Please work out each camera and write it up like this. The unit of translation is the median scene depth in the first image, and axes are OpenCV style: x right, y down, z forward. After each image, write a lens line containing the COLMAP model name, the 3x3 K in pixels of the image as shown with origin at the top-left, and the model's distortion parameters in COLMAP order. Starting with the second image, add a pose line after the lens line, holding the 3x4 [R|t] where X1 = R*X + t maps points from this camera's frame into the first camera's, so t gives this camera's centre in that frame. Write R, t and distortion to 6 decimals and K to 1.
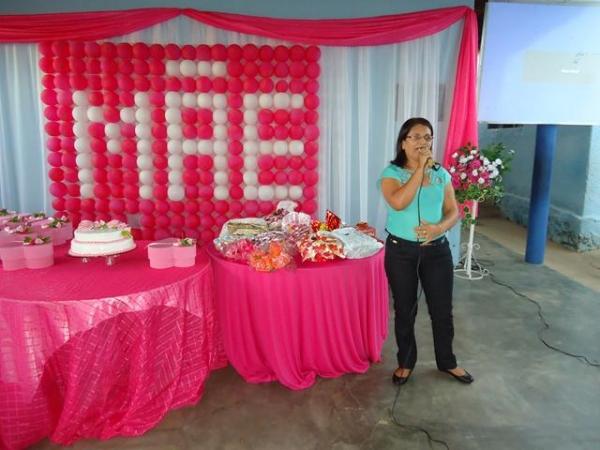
lens RADIAL K [[443.6, 0, 300.7], [0, 443.6, 224.2], [0, 0, 1]] dist [-0.003103, 0.006574]
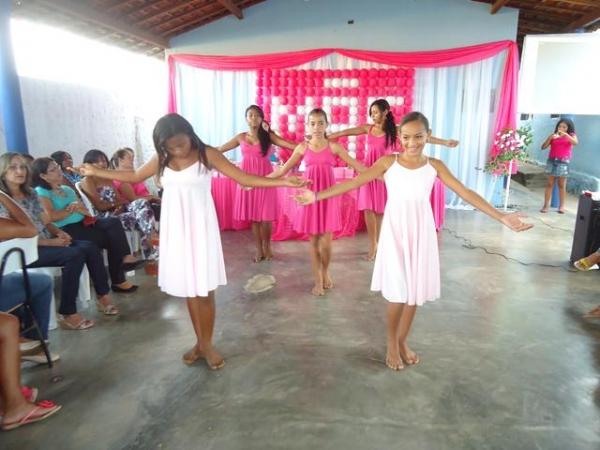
lens RADIAL K [[443.6, 0, 301.5], [0, 443.6, 222.2], [0, 0, 1]] dist [-0.003103, 0.006574]
pose [[0.980859, 0.040671, -0.190427, -0.034820], [-0.038031, 0.999123, 0.017501, 0.167857], [0.190972, -0.009924, 0.981545, -0.732688]]
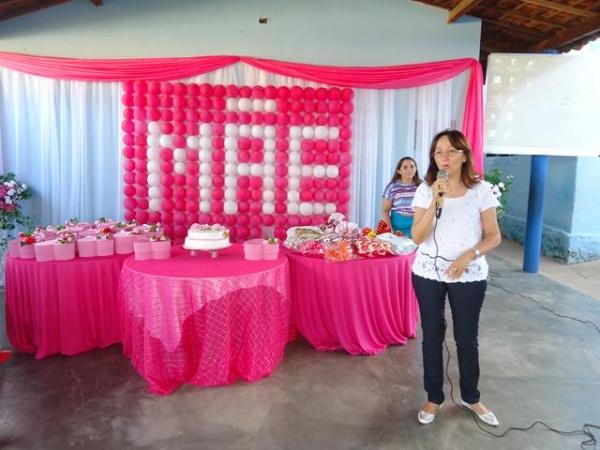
lens RADIAL K [[443.6, 0, 300.5], [0, 443.6, 224.6], [0, 0, 1]] dist [-0.003103, 0.006574]
pose [[0.999816, 0.012769, 0.014321, -0.113182], [-0.012011, 0.998584, -0.051830, 0.034857], [-0.014962, 0.051648, 0.998553, -0.189656]]
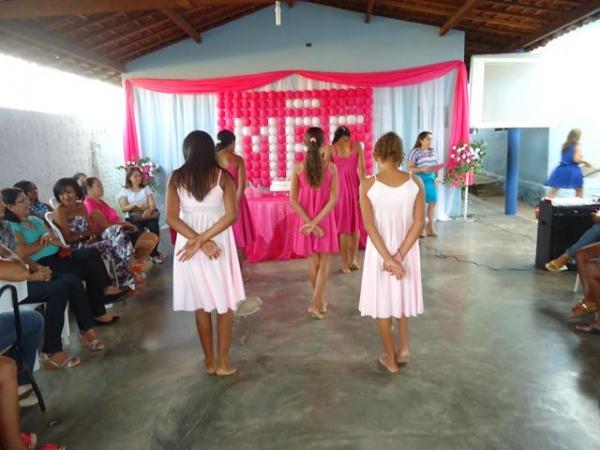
lens RADIAL K [[443.6, 0, 301.6], [0, 443.6, 222.9], [0, 0, 1]] dist [-0.003103, 0.006574]
pose [[0.996118, -0.018583, -0.086044, -0.094991], [0.016498, 0.999554, -0.024878, 0.168539], [0.086468, 0.023362, 0.995981, -0.747304]]
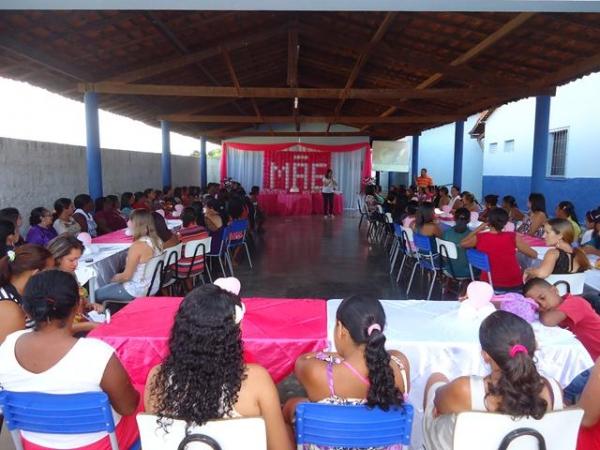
lens RADIAL K [[443.6, 0, 299.6], [0, 443.6, 225.7], [0, 0, 1]] dist [-0.003103, 0.006574]
pose [[0.999180, 0.017429, -0.036553, -0.084306], [-0.020343, 0.996512, -0.080935, 0.610475], [0.035015, 0.081612, 0.996049, -3.023174]]
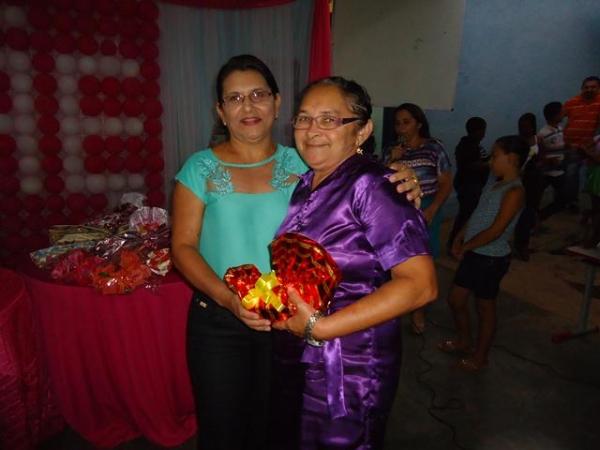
lens RADIAL K [[443.6, 0, 303.2], [0, 443.6, 222.8], [0, 0, 1]] dist [-0.003103, 0.006574]
pose [[0.927826, -0.063952, 0.367491, -0.032774], [0.054052, 0.997846, 0.037180, -0.010078], [-0.369077, -0.014632, 0.929283, 0.131397]]
